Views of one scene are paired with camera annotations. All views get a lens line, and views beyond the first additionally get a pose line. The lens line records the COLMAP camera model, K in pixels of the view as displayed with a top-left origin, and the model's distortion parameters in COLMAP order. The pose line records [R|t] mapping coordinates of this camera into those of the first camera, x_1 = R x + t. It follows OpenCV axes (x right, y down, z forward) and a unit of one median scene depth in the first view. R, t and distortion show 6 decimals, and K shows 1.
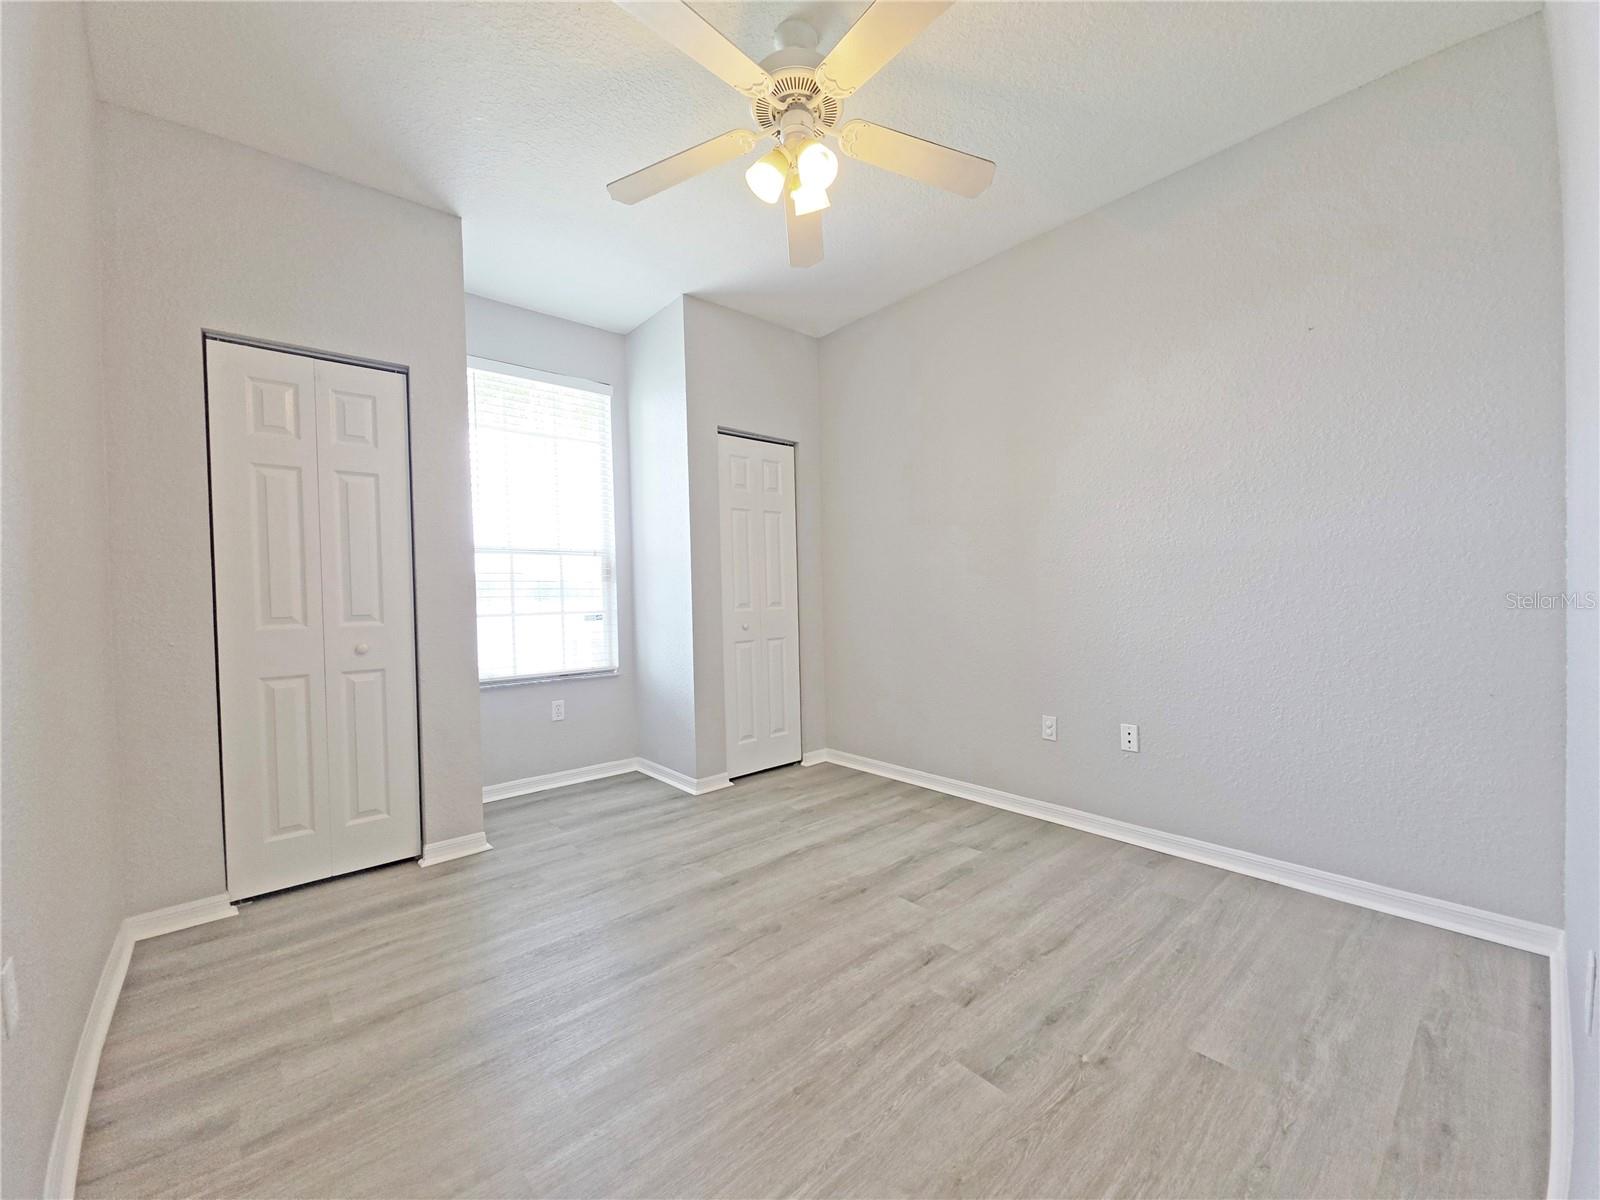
lens RADIAL K [[643.3, 0, 808.8], [0, 643.3, 604.5], [0, 0, 1]] dist [0.000855, -0.000415]
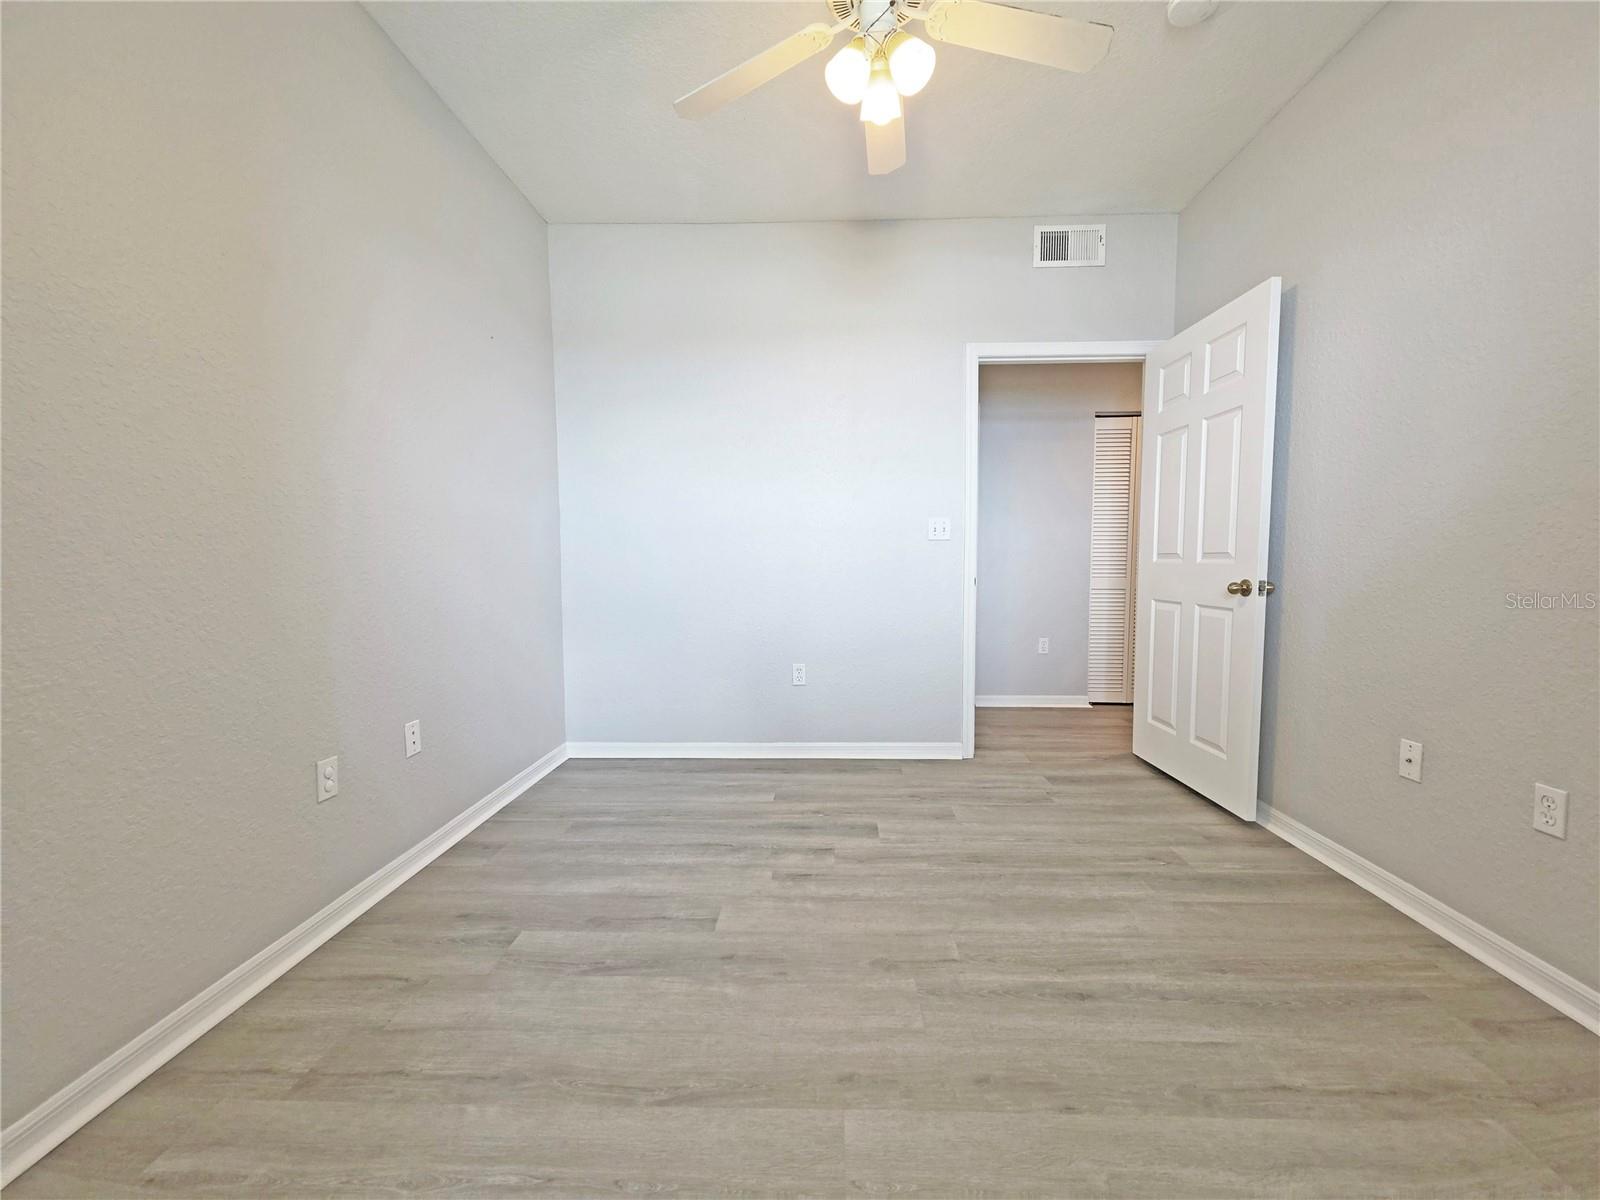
lens RADIAL K [[643.3, 0, 810.3], [0, 643.3, 606.8], [0, 0, 1]] dist [0.000855, -0.000415]
pose [[-0.736089, -0.025498, 0.676404, -0.532776], [0.032438, 0.996813, 0.072877, 0.003403], [-0.676107, 0.075586, -0.732916, 1.659484]]
